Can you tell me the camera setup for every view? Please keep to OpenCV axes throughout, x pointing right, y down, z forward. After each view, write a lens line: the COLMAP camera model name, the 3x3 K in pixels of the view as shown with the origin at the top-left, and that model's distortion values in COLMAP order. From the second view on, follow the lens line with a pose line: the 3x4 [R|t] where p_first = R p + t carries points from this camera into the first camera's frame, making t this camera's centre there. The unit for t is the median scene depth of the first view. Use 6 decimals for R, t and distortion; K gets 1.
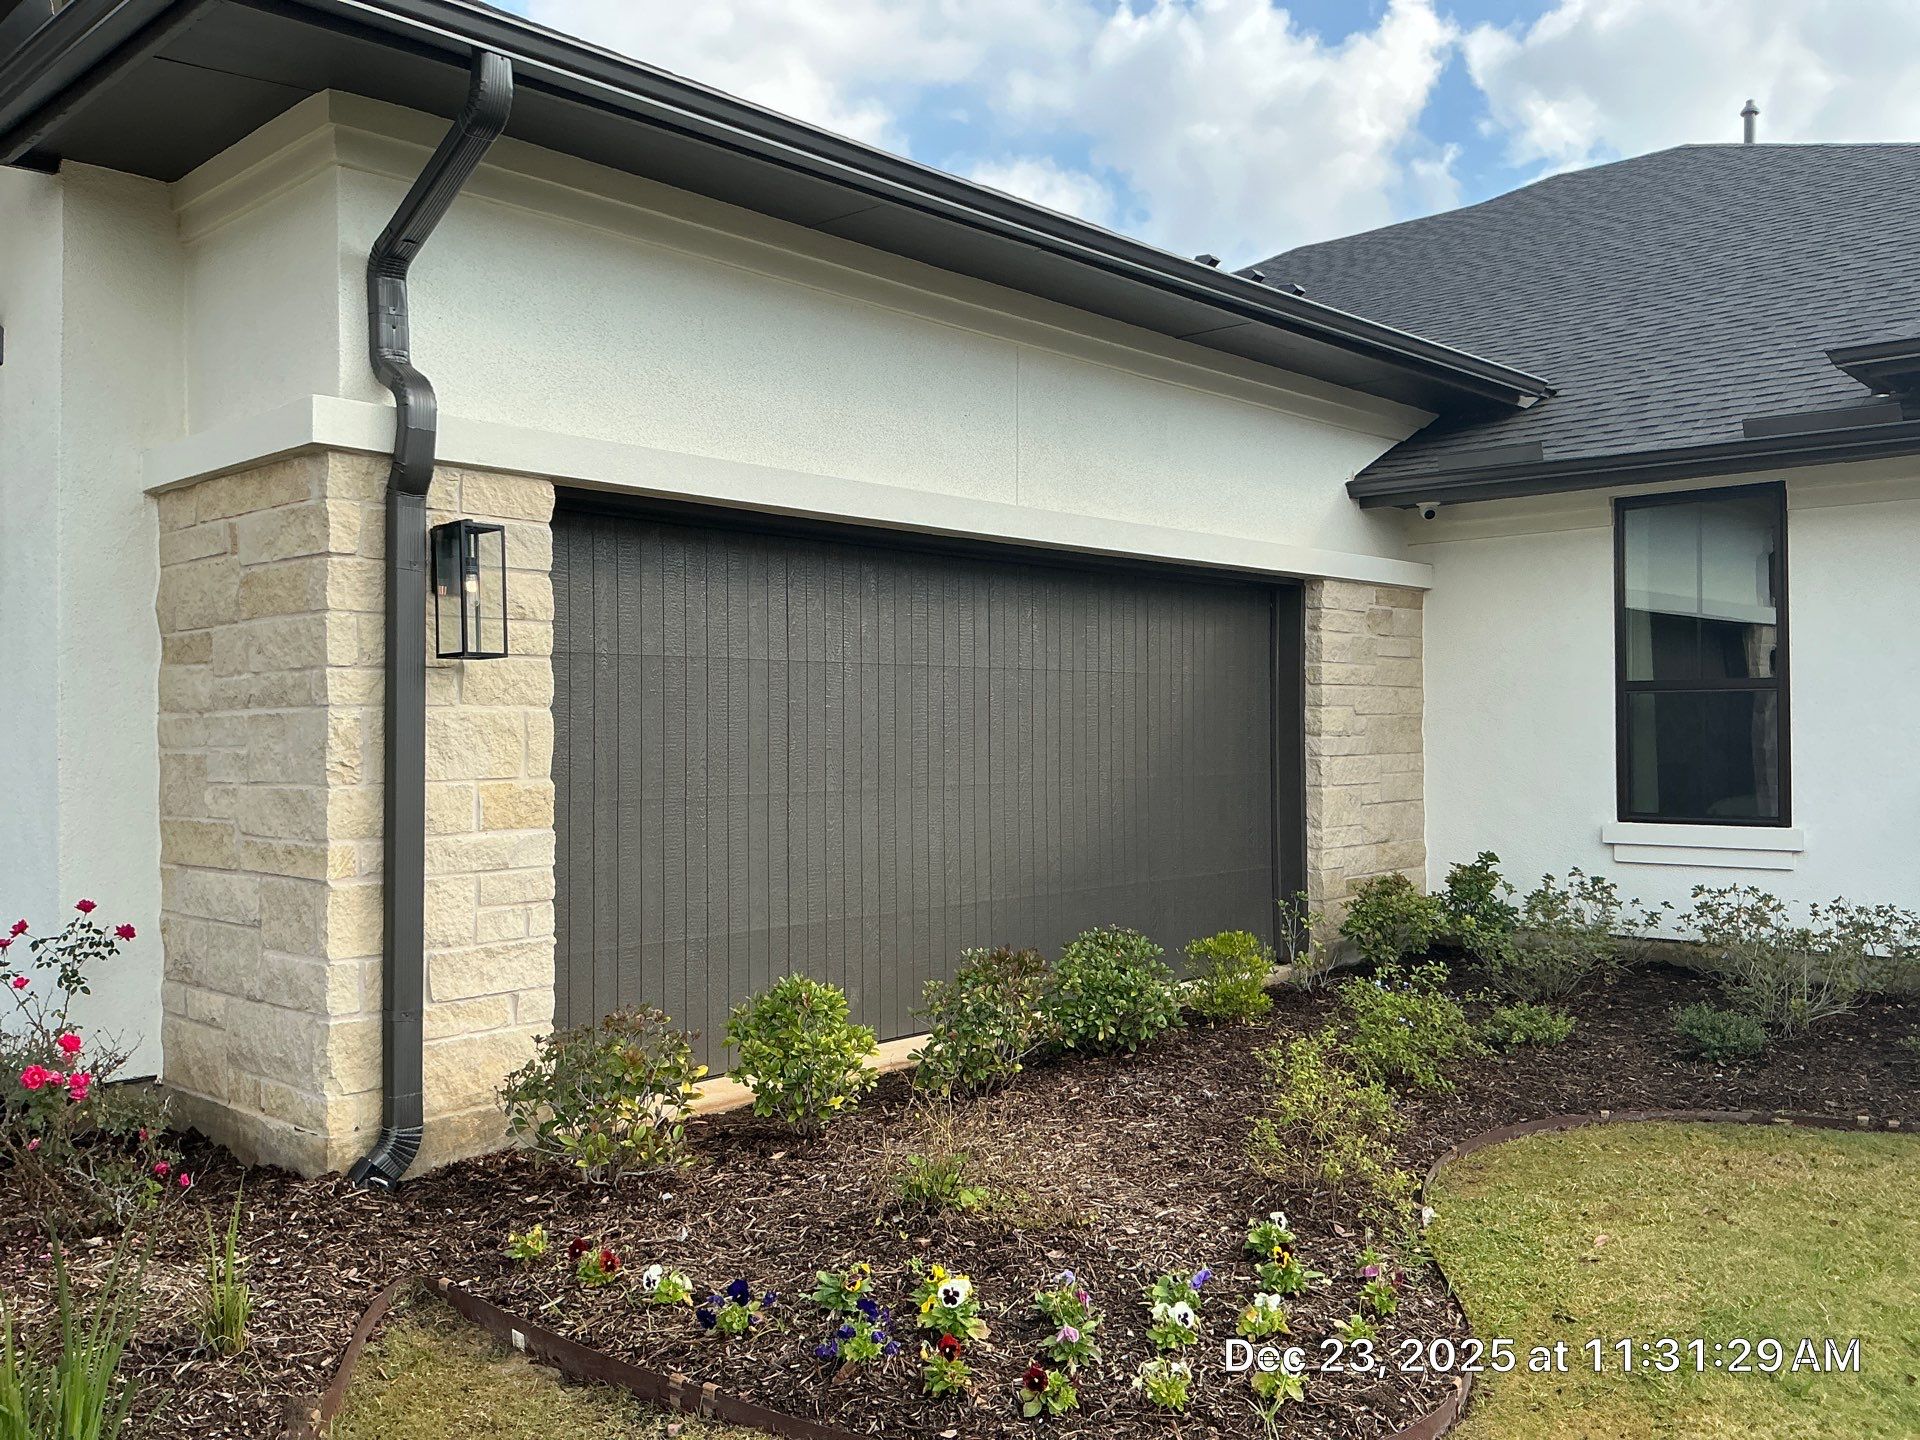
lens RADIAL K [[1600.6, 0, 914.2], [0, 1600.6, 743.0], [0, 0, 1]] dist [0.184324, -0.437602]
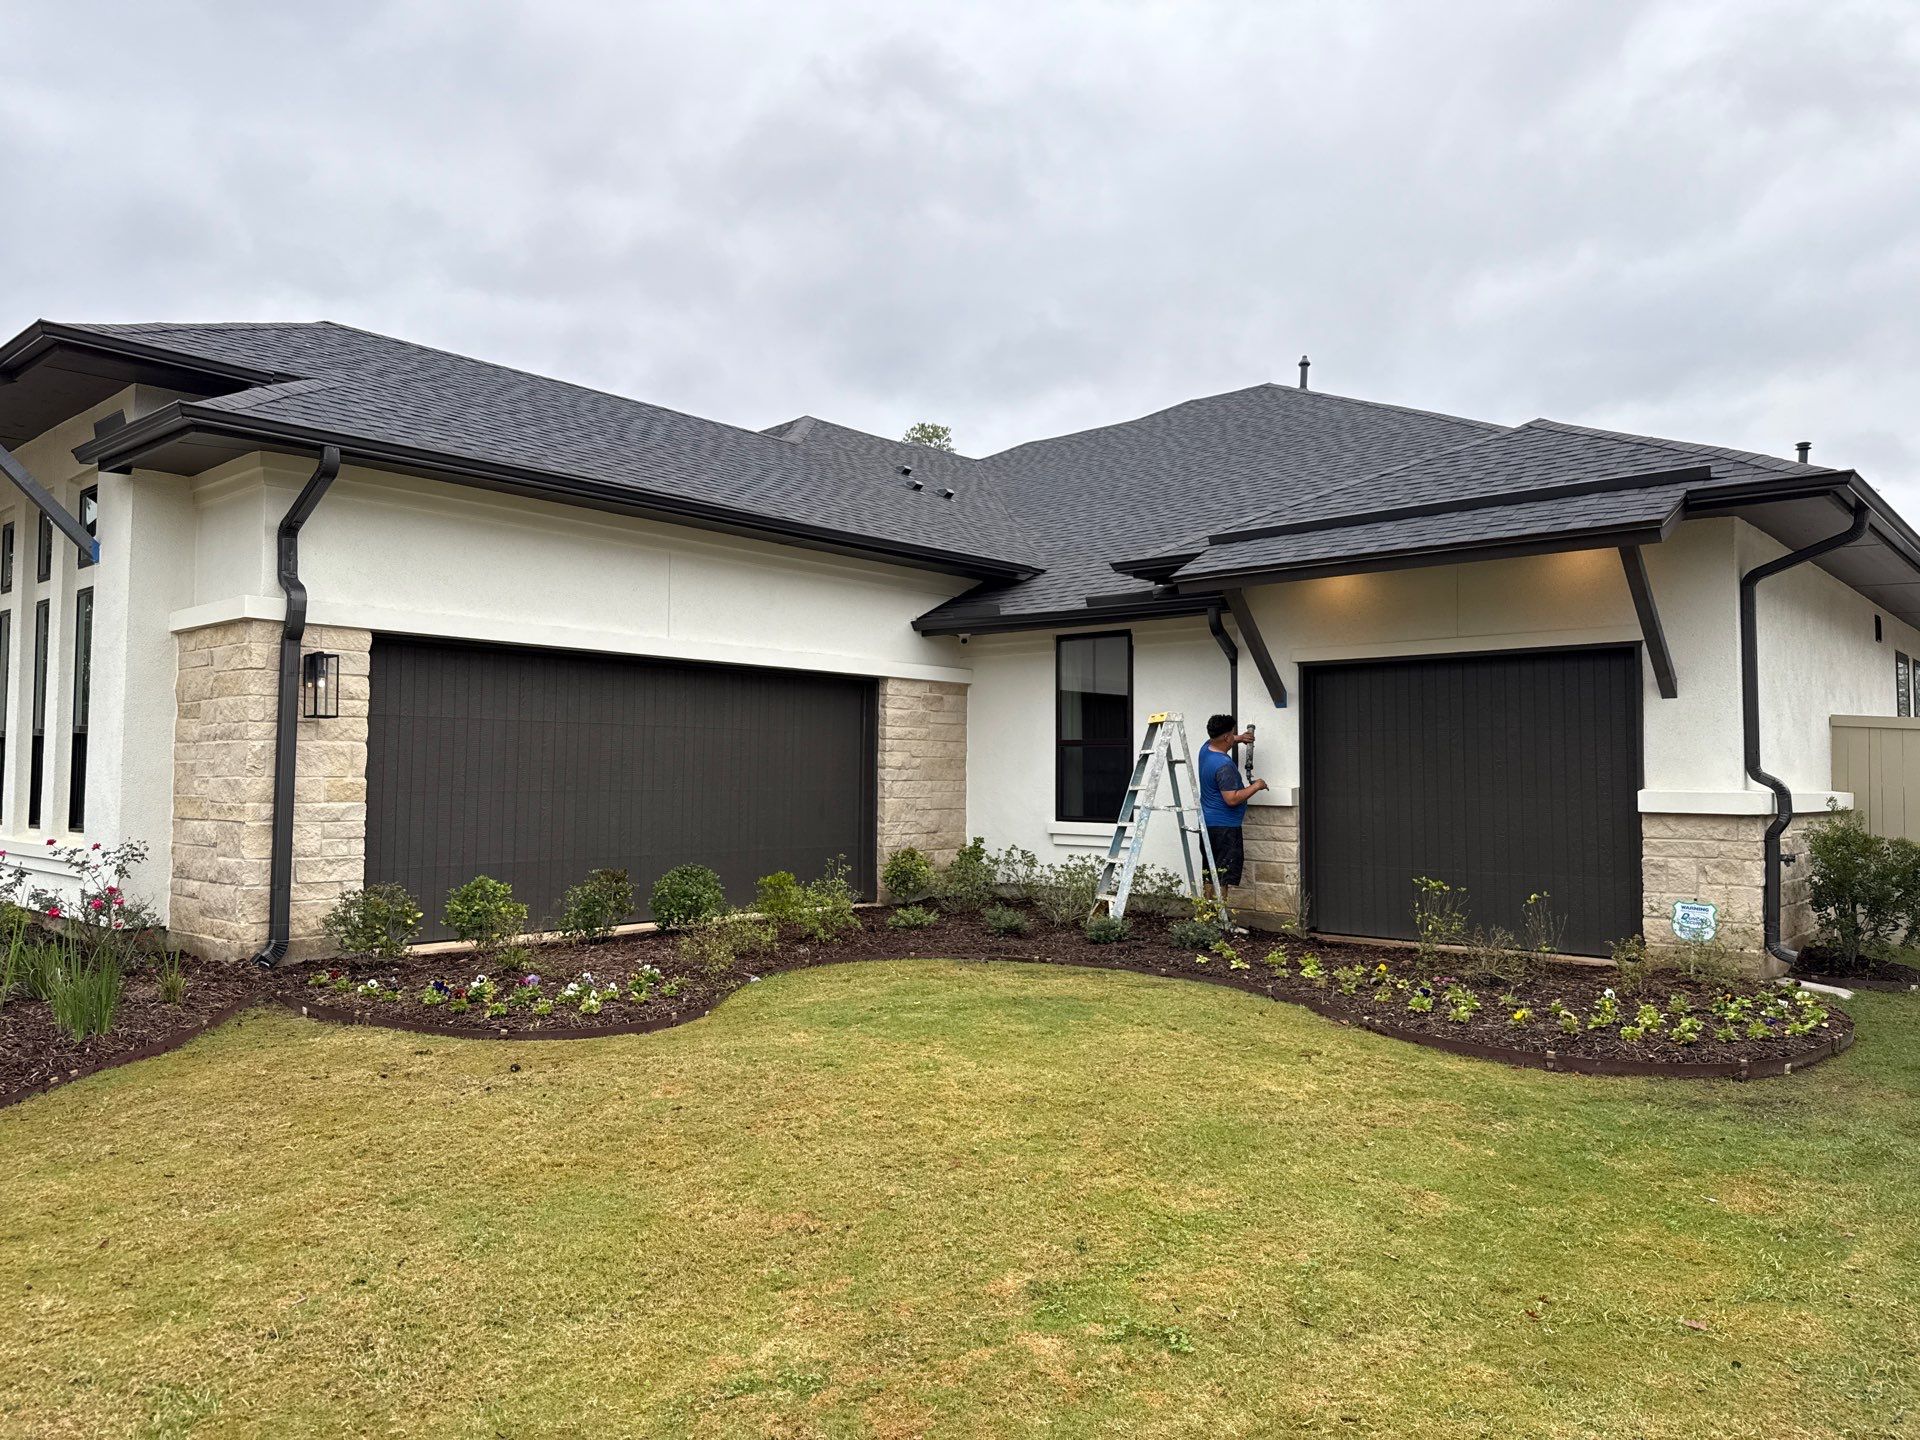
lens RADIAL K [[1371.8, 0, 988.6], [0, 1371.8, 728.1], [0, 0, 1]] dist [-0.003012, -0.026324]
pose [[0.998251, 0.015119, 0.057147, 0.456819], [-0.012505, 0.998871, -0.045830, 0.029262], [-0.057775, 0.045035, 0.997313, -0.760467]]
